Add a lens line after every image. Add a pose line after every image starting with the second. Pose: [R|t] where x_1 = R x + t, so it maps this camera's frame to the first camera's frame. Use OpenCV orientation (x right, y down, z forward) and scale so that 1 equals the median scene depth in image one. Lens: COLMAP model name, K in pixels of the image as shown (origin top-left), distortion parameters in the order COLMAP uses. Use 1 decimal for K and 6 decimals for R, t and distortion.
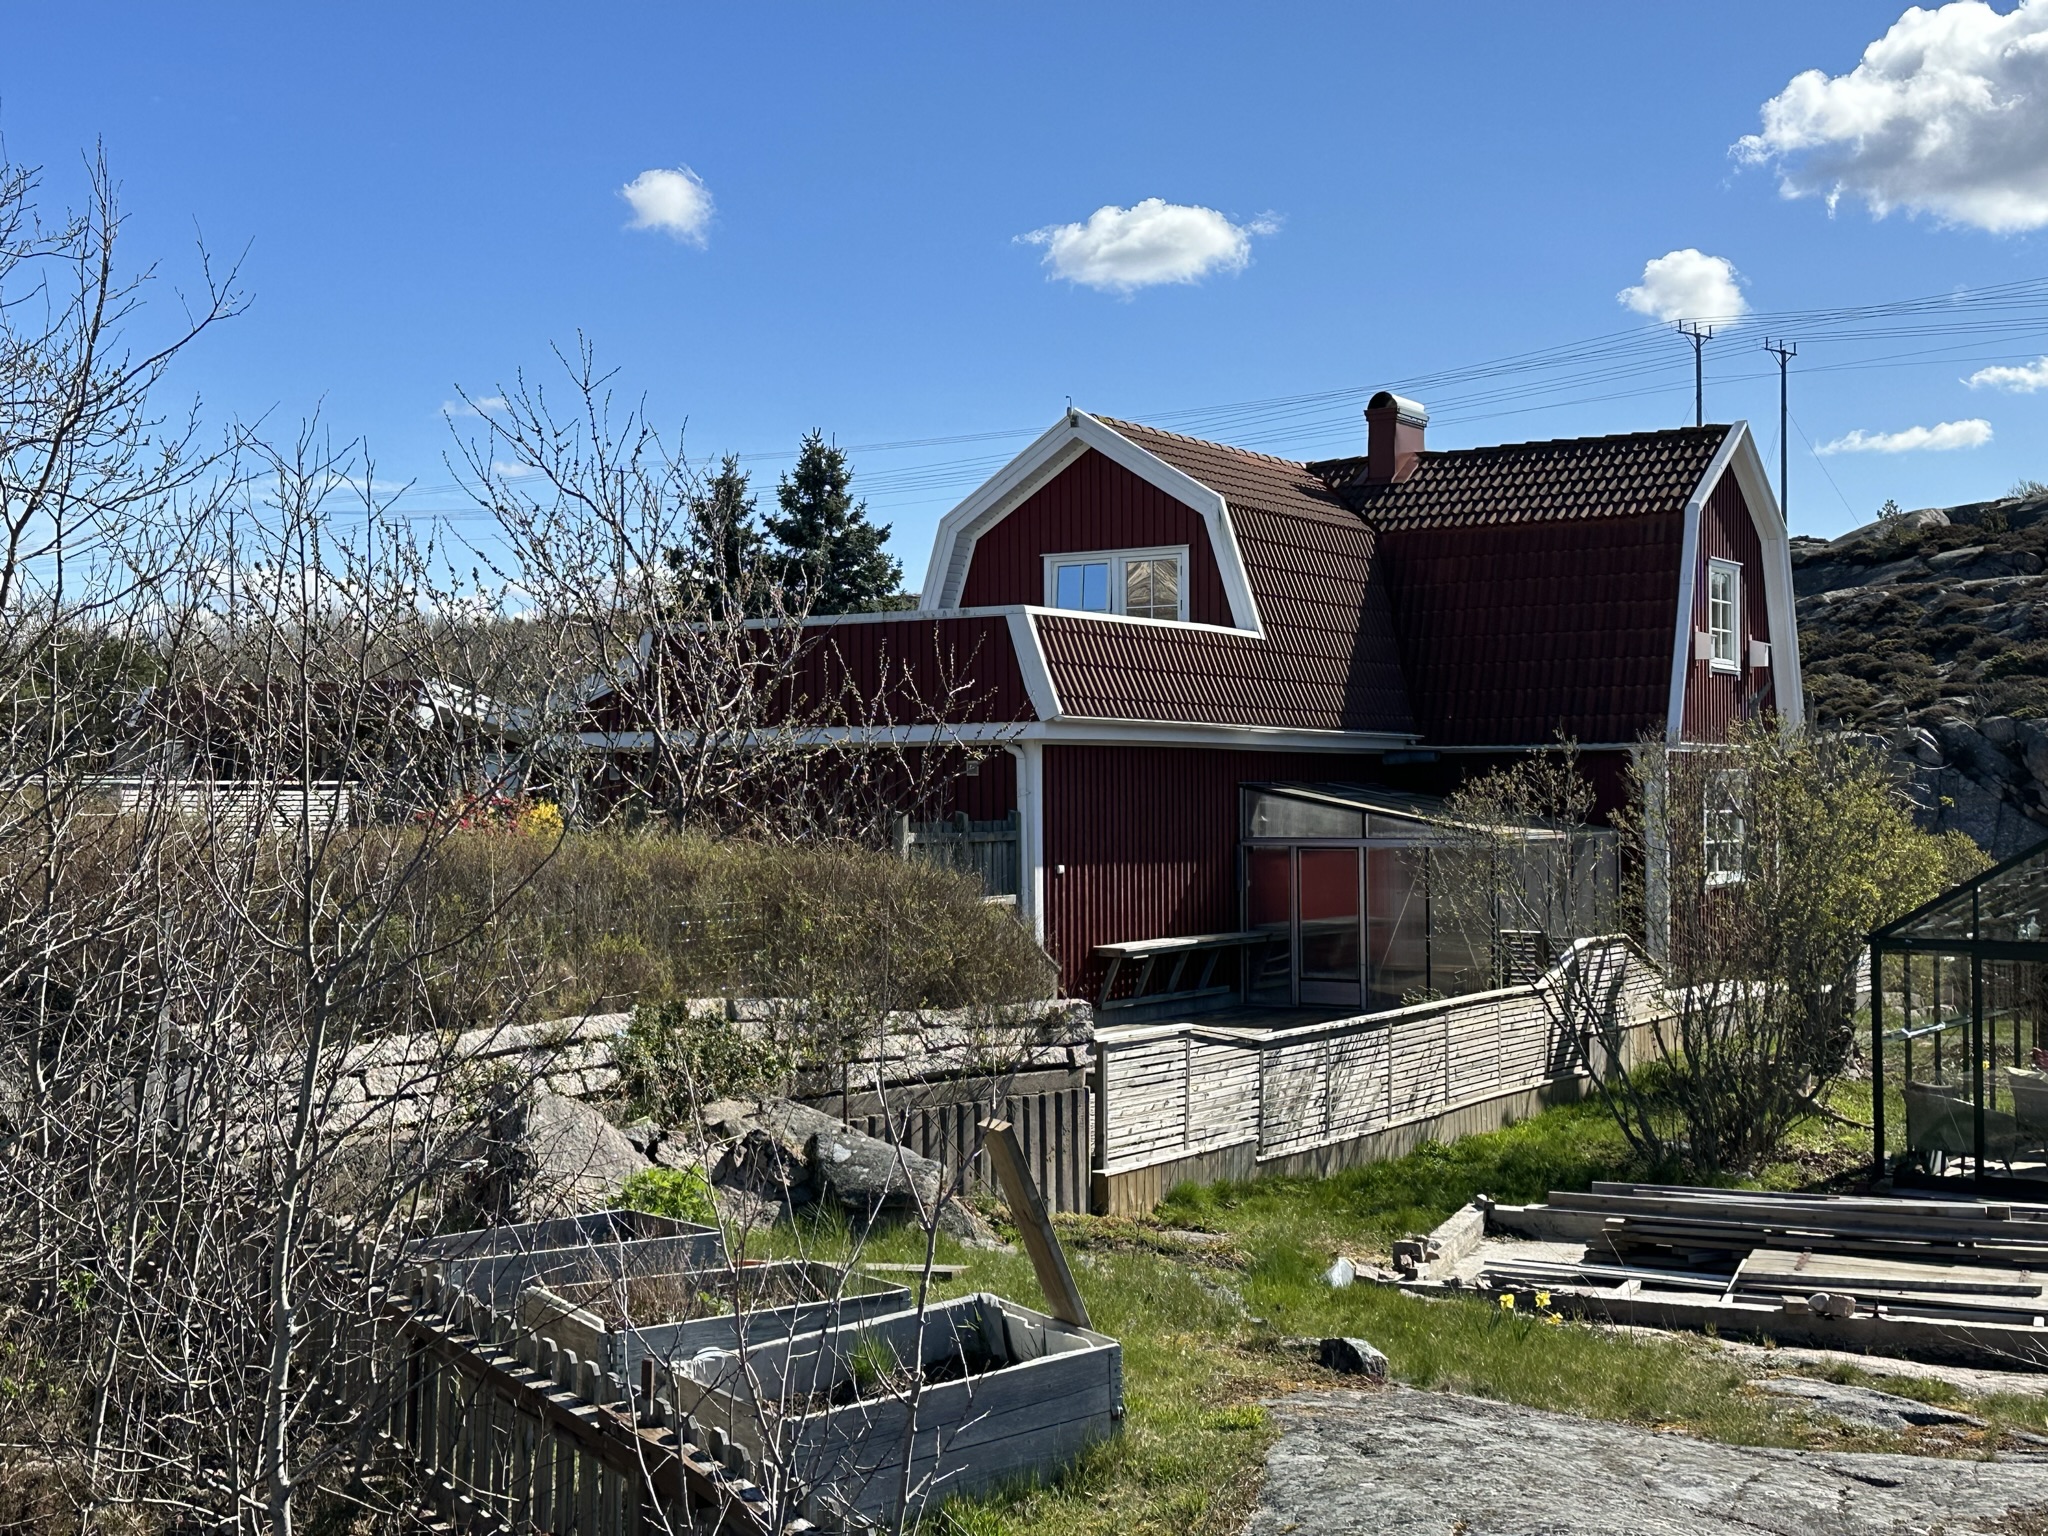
lens RADIAL K [[2628.1, 0, 1025.0], [0, 2628.1, 769.0], [0, 0, 1]] dist [0.013223, 0.000000]
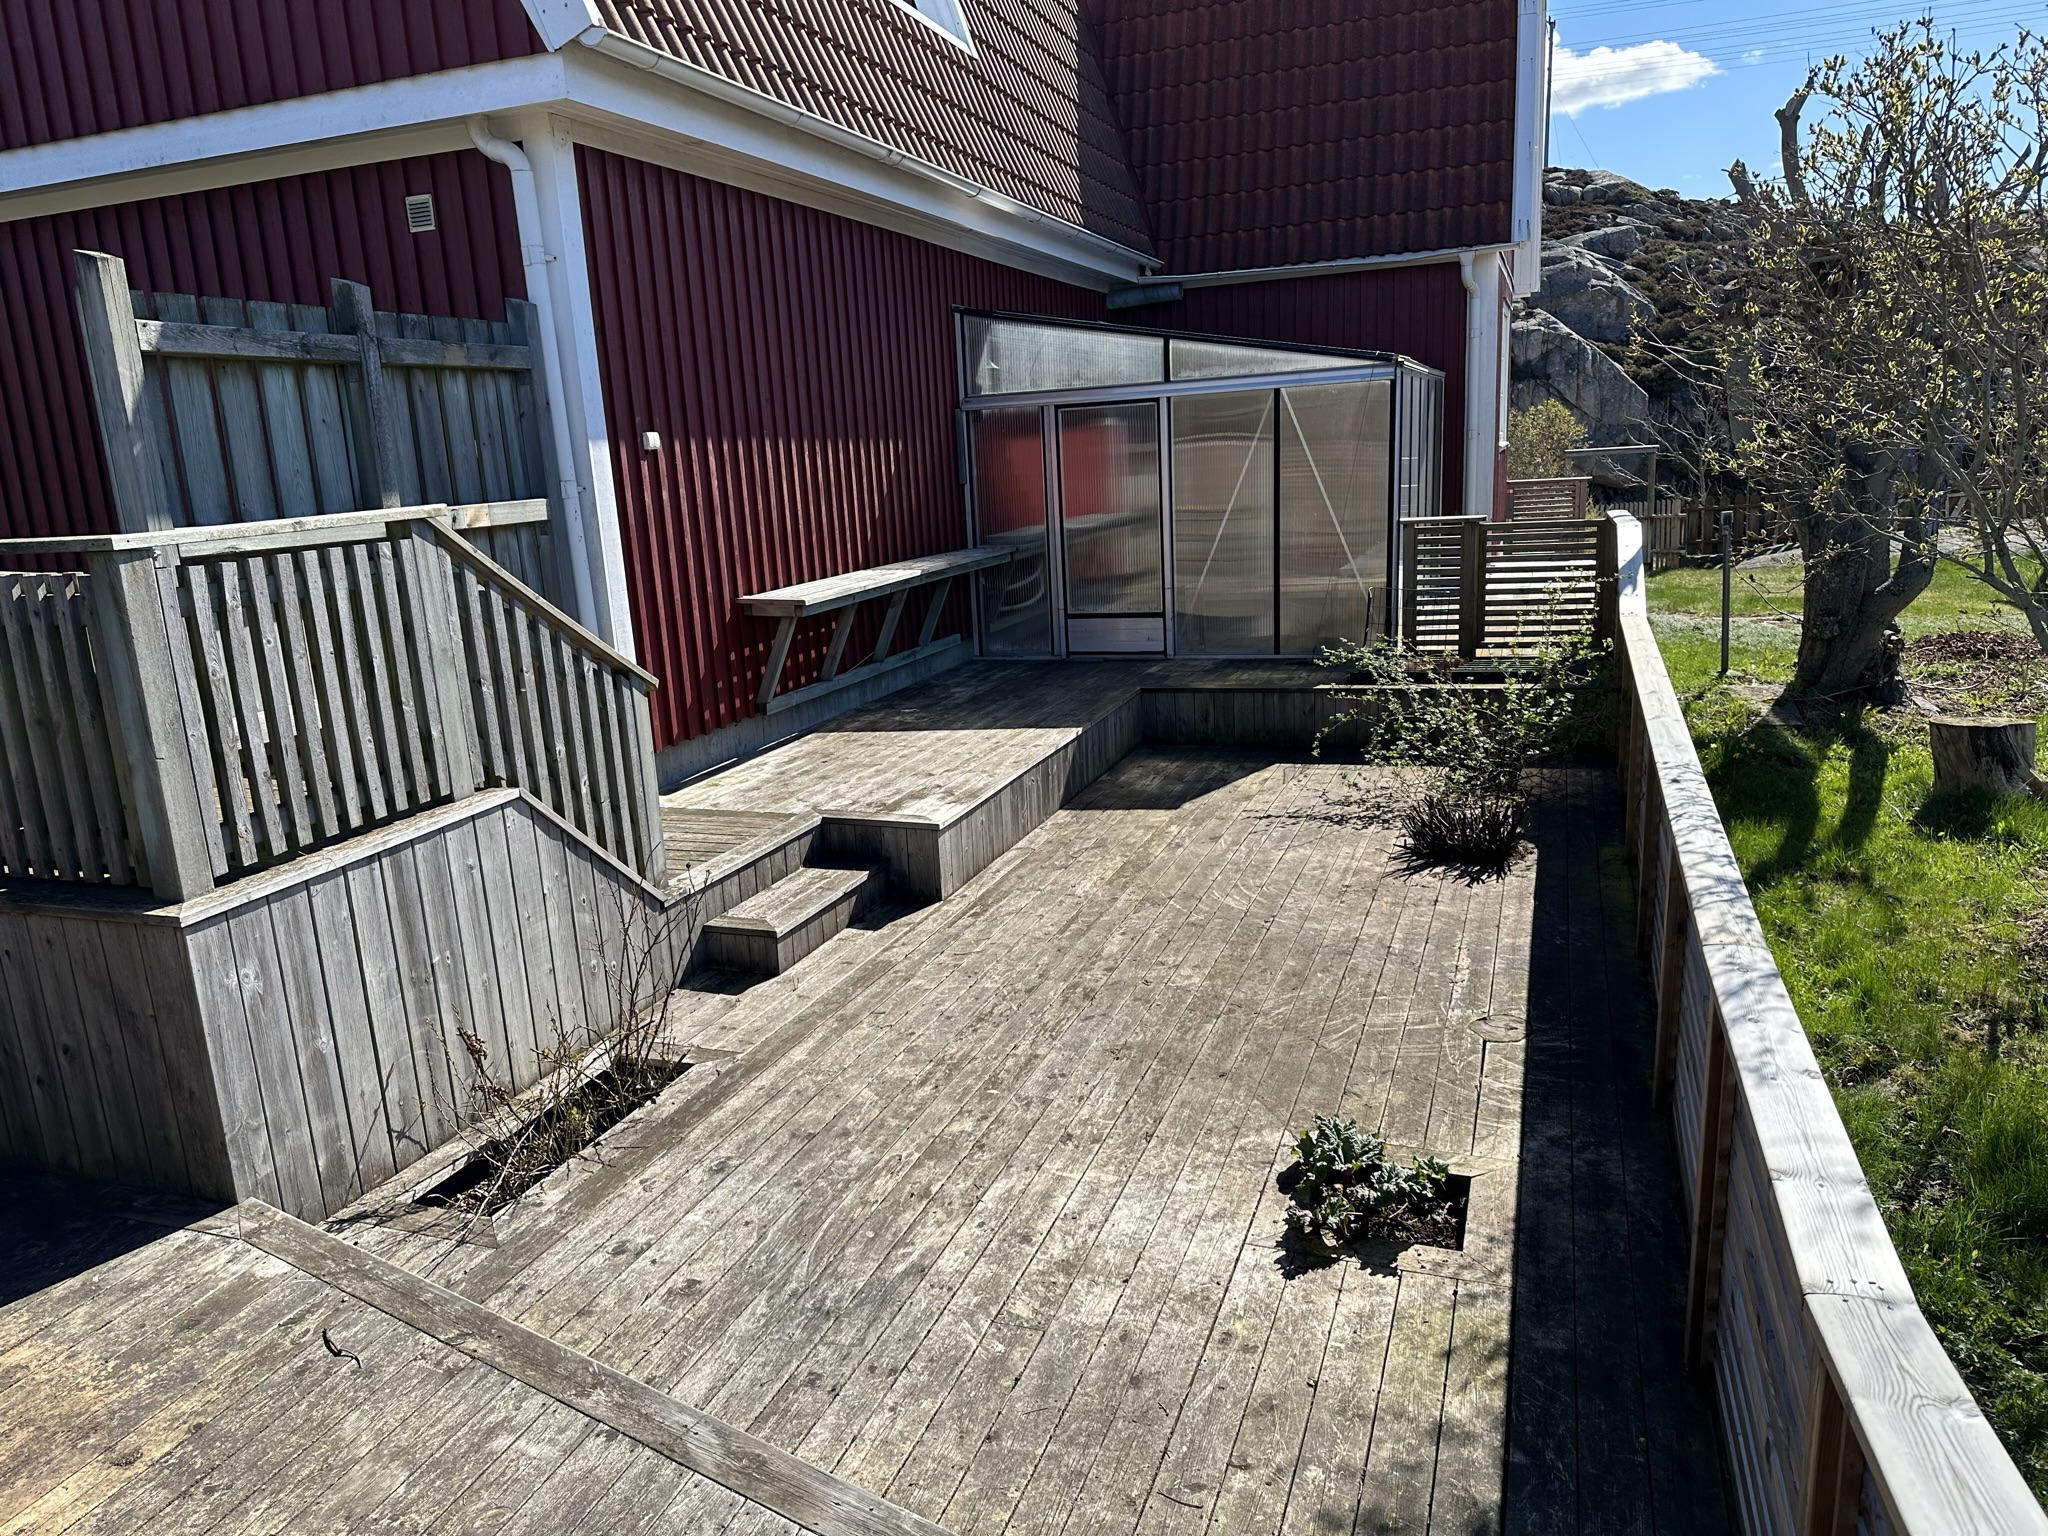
lens RADIAL K [[1434.4, 0, 1024.7], [0, 1434.4, 776.4], [0, 0, 1]] dist [0.020155, -0.015982]
pose [[0.973416, -0.100872, 0.205637, 0.018950], [0.052251, 0.971923, 0.229425, 0.039661], [-0.223006, -0.212581, 0.951356, 0.711440]]
